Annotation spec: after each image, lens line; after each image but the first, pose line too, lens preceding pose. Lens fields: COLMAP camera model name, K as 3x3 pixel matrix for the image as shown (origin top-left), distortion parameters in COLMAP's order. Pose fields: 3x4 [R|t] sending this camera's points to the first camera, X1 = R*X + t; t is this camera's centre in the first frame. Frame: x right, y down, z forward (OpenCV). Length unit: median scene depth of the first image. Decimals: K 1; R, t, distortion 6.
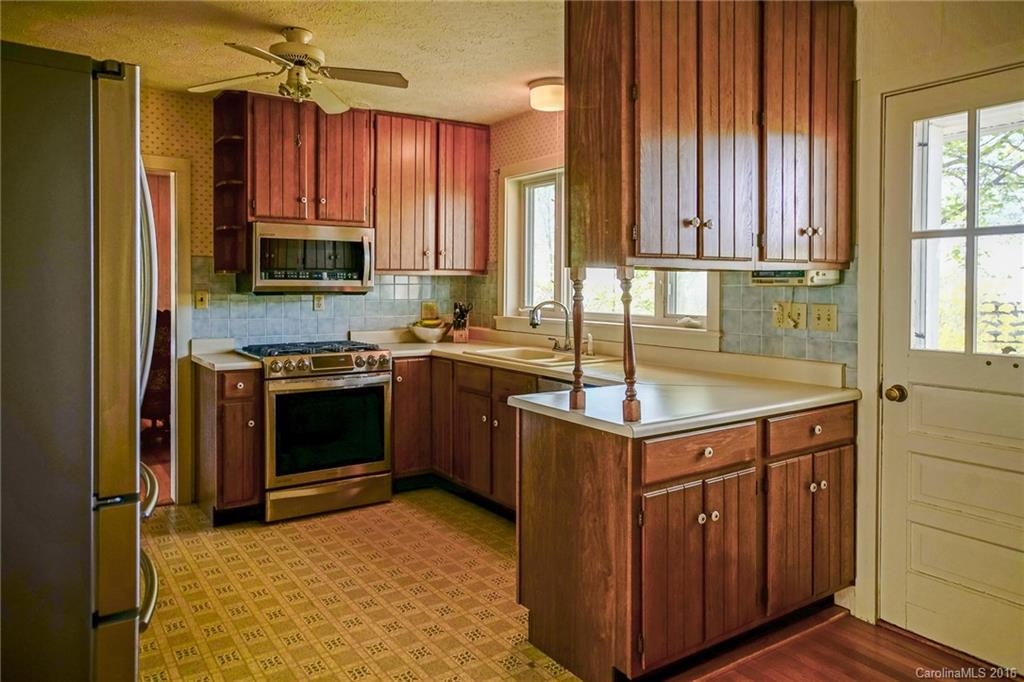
lens RADIAL K [[706.8, 0, 512.0], [0, 706.8, 288.9], [0, 0, 1]] dist [0.003909, 0.002321]
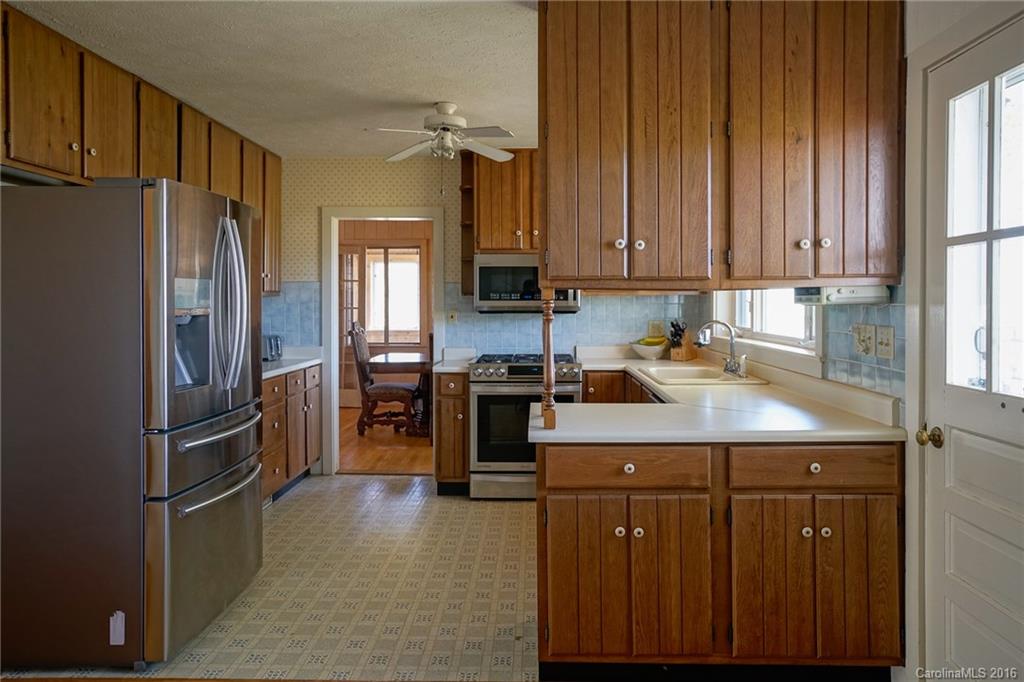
lens RADIAL K [[711.5, 0, 512.9], [0, 711.5, 304.2], [0, 0, 1]] dist [0.007994, 0.005583]
pose [[0.810027, -0.004451, -0.586375, 0.541510], [0.002132, 0.999987, -0.004645, -0.001889], [0.586389, 0.002513, 0.810026, 0.046919]]
